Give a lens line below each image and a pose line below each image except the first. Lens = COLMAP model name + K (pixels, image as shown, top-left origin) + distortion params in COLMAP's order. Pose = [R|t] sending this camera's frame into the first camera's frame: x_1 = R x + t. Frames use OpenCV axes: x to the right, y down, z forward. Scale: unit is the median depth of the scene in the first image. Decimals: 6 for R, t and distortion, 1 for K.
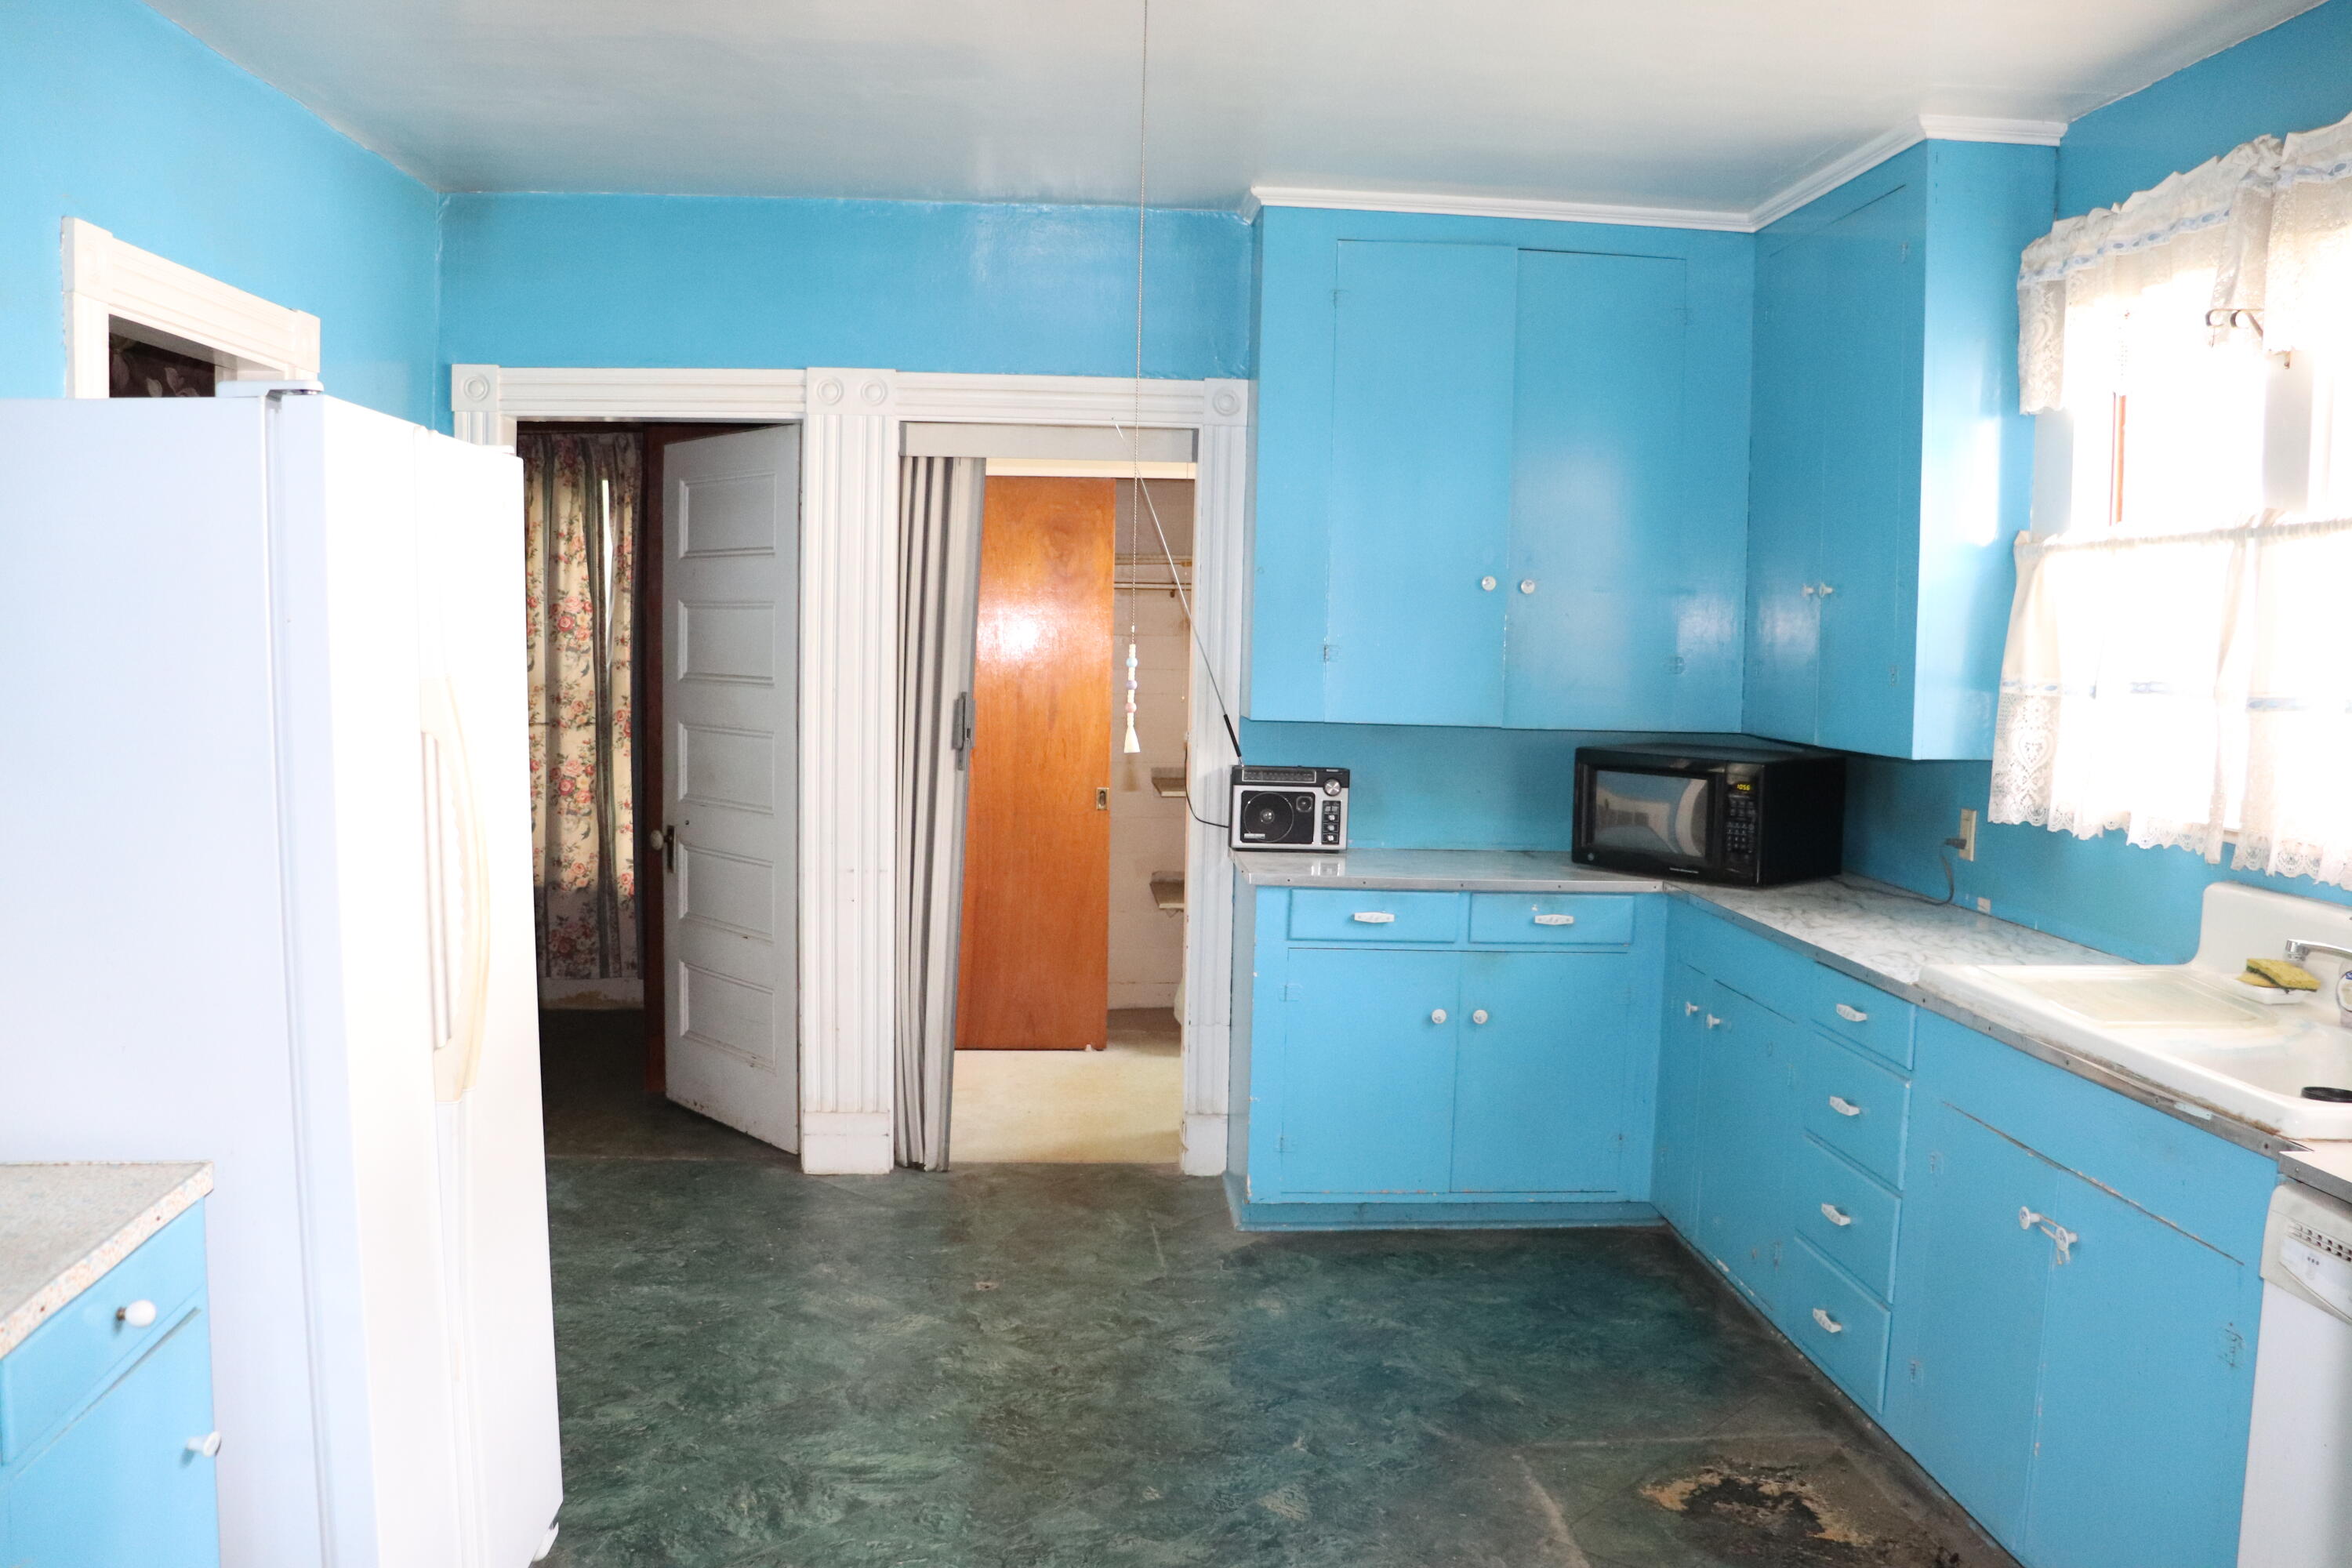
lens RADIAL K [[1940.5, 0, 1182.3], [0, 1940.5, 797.0], [0, 0, 1]] dist [-0.175585, 0.158075]
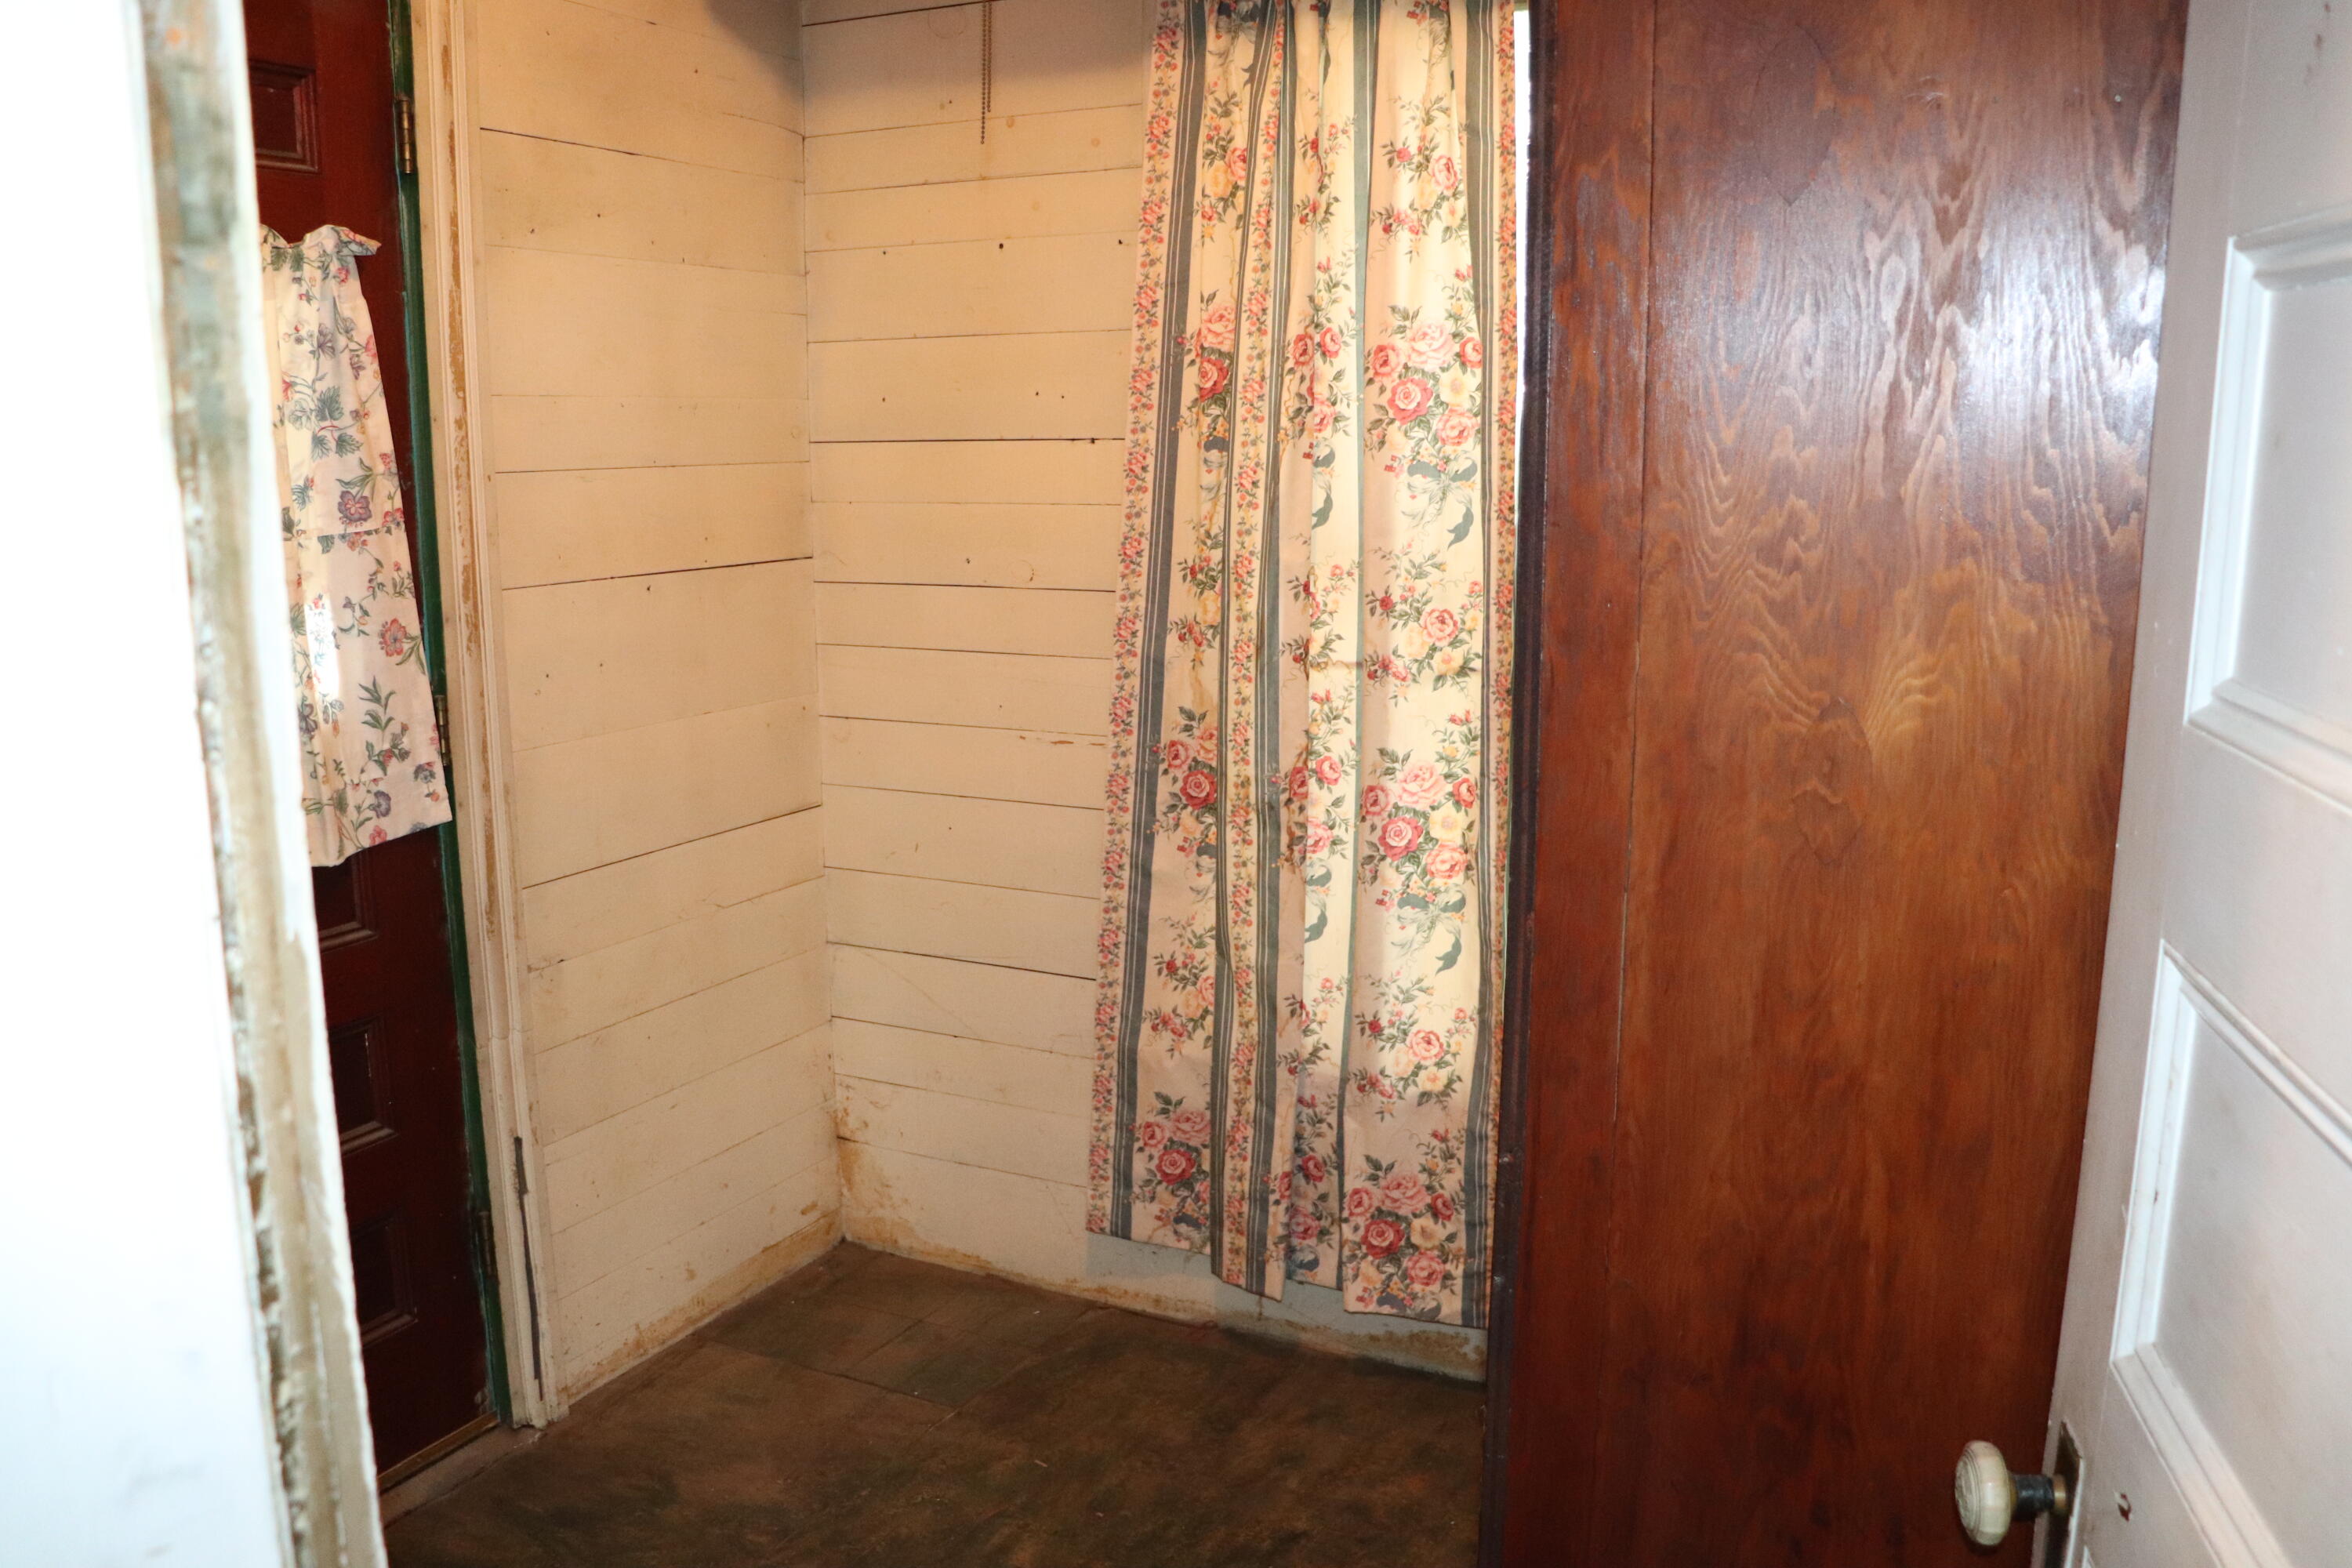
lens RADIAL K [[1940.5, 0, 1182.3], [0, 1940.5, 797.0], [0, 0, 1]] dist [-0.175585, 0.158075]
pose [[0.860422, 0.079122, -0.503402, -0.188048], [-0.028585, 0.993811, 0.107345, -0.059362], [0.508780, -0.077972, 0.857359, 0.728744]]
